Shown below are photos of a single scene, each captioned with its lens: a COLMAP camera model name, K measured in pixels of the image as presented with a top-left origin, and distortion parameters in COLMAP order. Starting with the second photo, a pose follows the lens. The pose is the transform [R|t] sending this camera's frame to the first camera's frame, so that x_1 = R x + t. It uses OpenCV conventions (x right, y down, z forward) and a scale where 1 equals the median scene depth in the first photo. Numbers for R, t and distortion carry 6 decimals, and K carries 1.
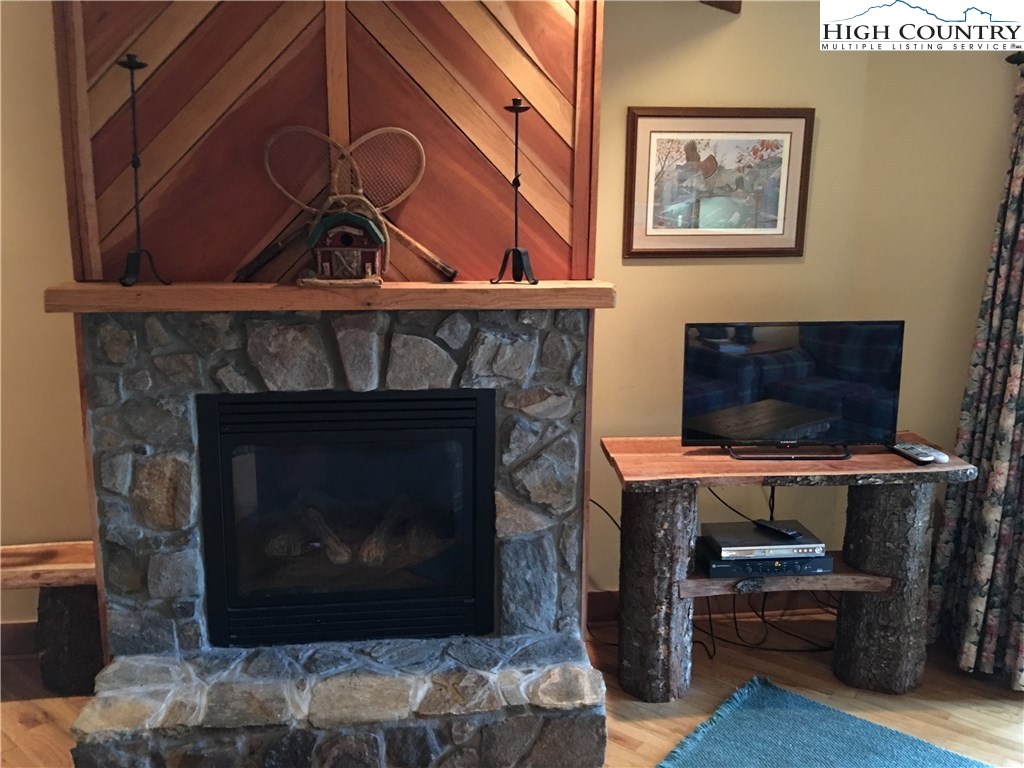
lens RADIAL K [[871.0, 0, 512.2], [0, 871.0, 378.1], [0, 0, 1]] dist [0.054259, -0.090346]
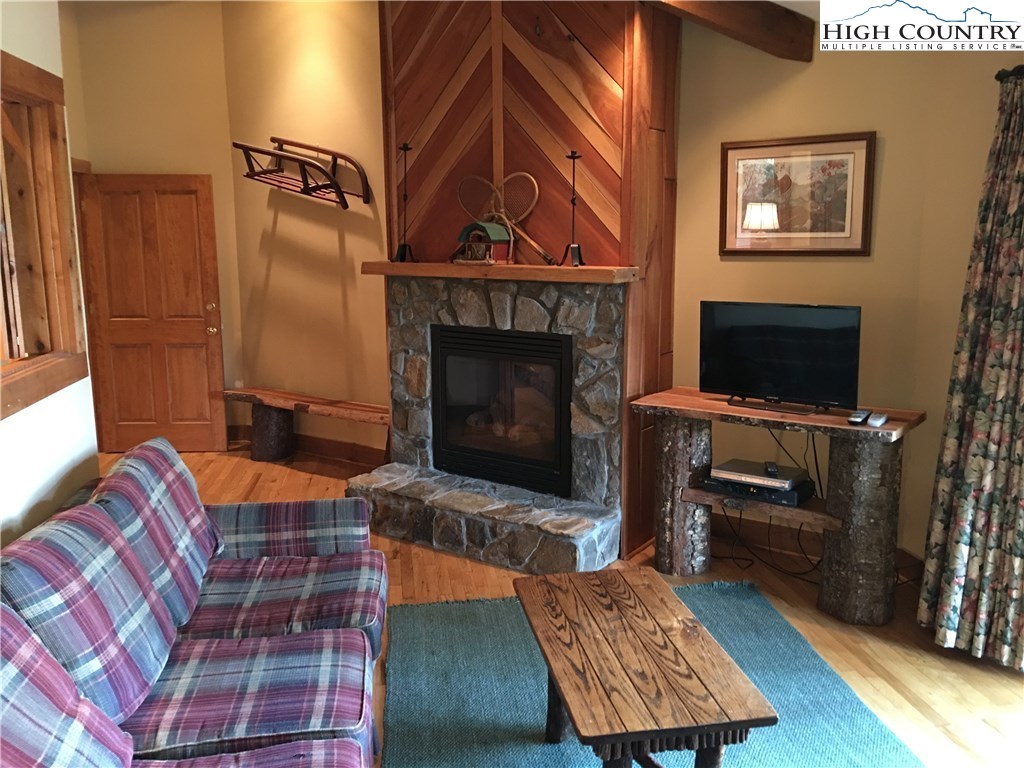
lens RADIAL K [[871.0, 0, 512.6], [0, 871.0, 385.6], [0, 0, 1]] dist [0.054259, -0.090346]
pose [[0.736865, 0.110718, -0.666911, 0.948574], [-0.120395, 0.992220, 0.031700, 0.064911], [0.665233, 0.056934, 0.744462, -0.223206]]
